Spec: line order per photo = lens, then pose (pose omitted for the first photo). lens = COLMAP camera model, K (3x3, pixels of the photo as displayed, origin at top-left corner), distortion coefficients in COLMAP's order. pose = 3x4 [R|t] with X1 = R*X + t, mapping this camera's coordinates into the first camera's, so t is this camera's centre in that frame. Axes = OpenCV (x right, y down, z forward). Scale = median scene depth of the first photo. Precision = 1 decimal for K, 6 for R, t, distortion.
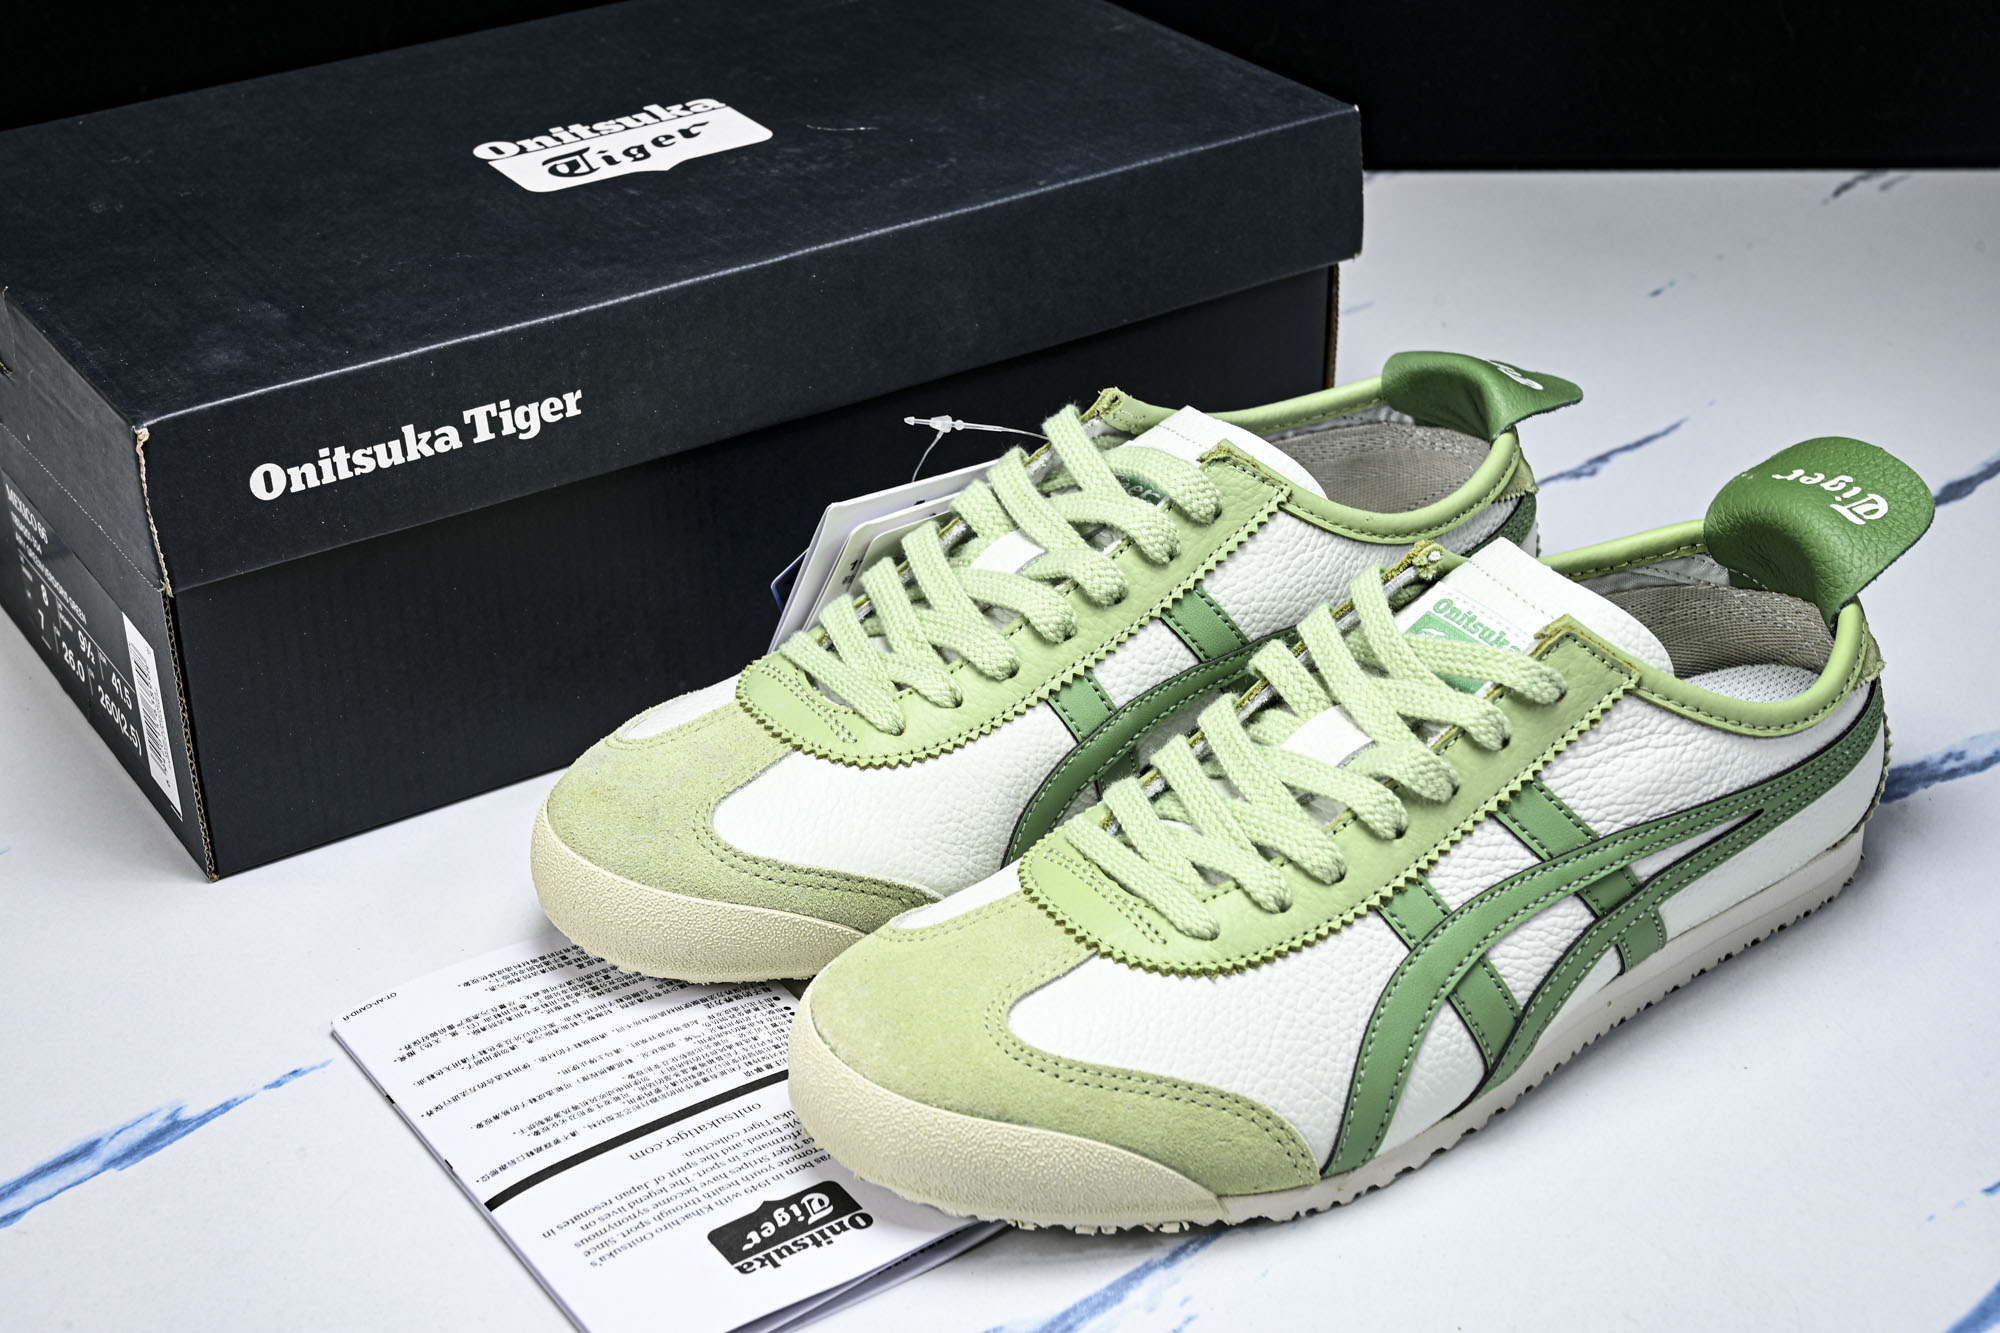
lens RADIAL K [[3136.9, 0, 1000.0], [0, 3136.9, 666.5], [0, 0, 1]] dist [0.114992, 0.025479]
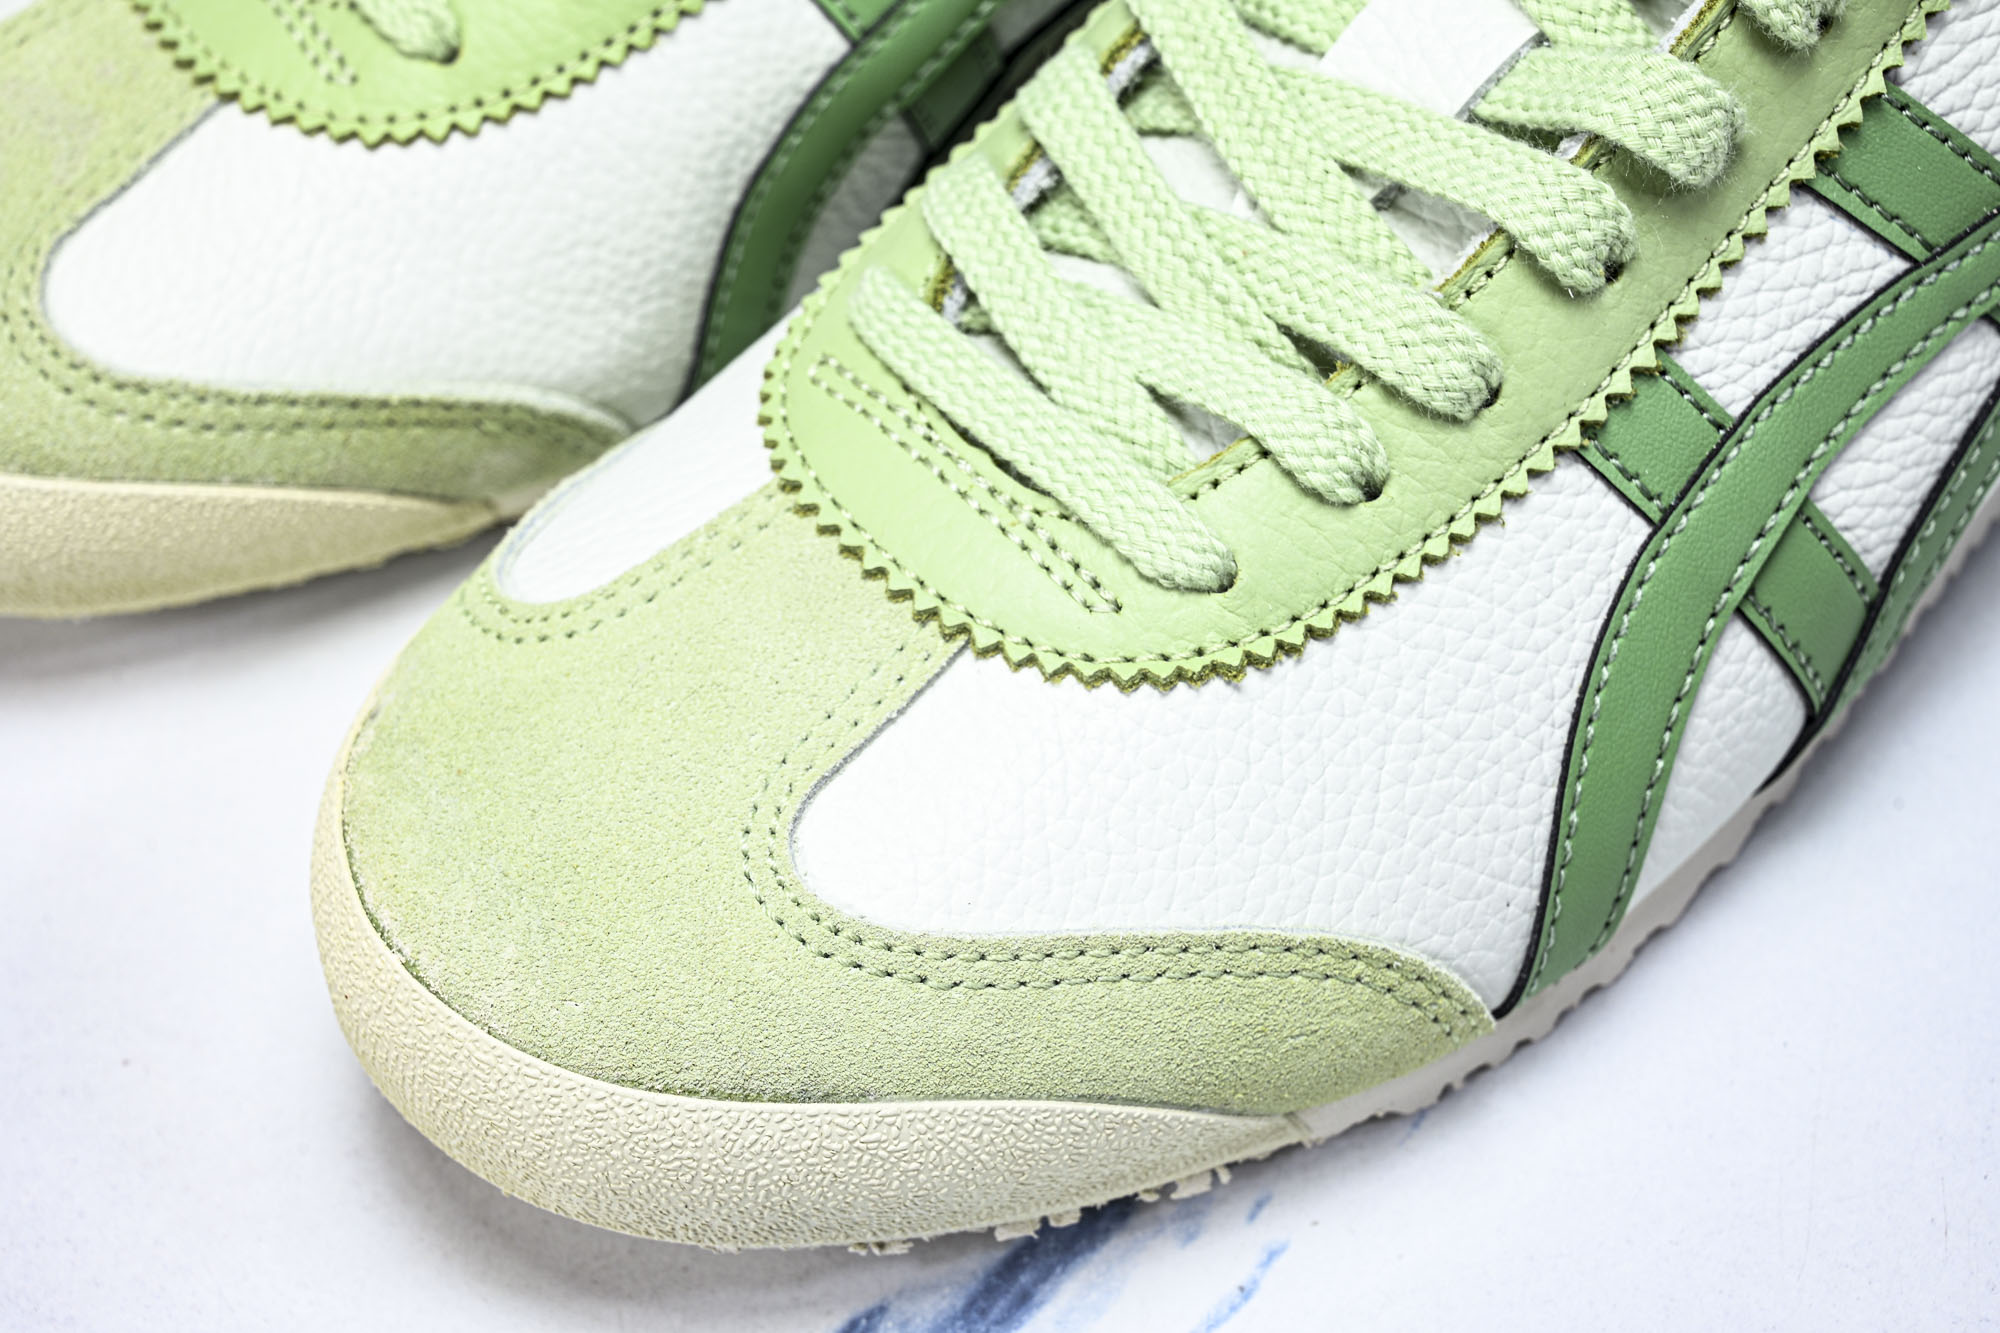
lens RADIAL K [[4017.6, 0, 1000.0], [0, 4017.6, 666.5], [0, 0, 1]] dist [0.080338, -0.610734]
pose [[0.988681, -0.140107, 0.053660, 0.004516], [0.110718, 0.922712, 0.369247, -0.115150], [-0.101247, -0.359127, 0.927781, 0.471807]]
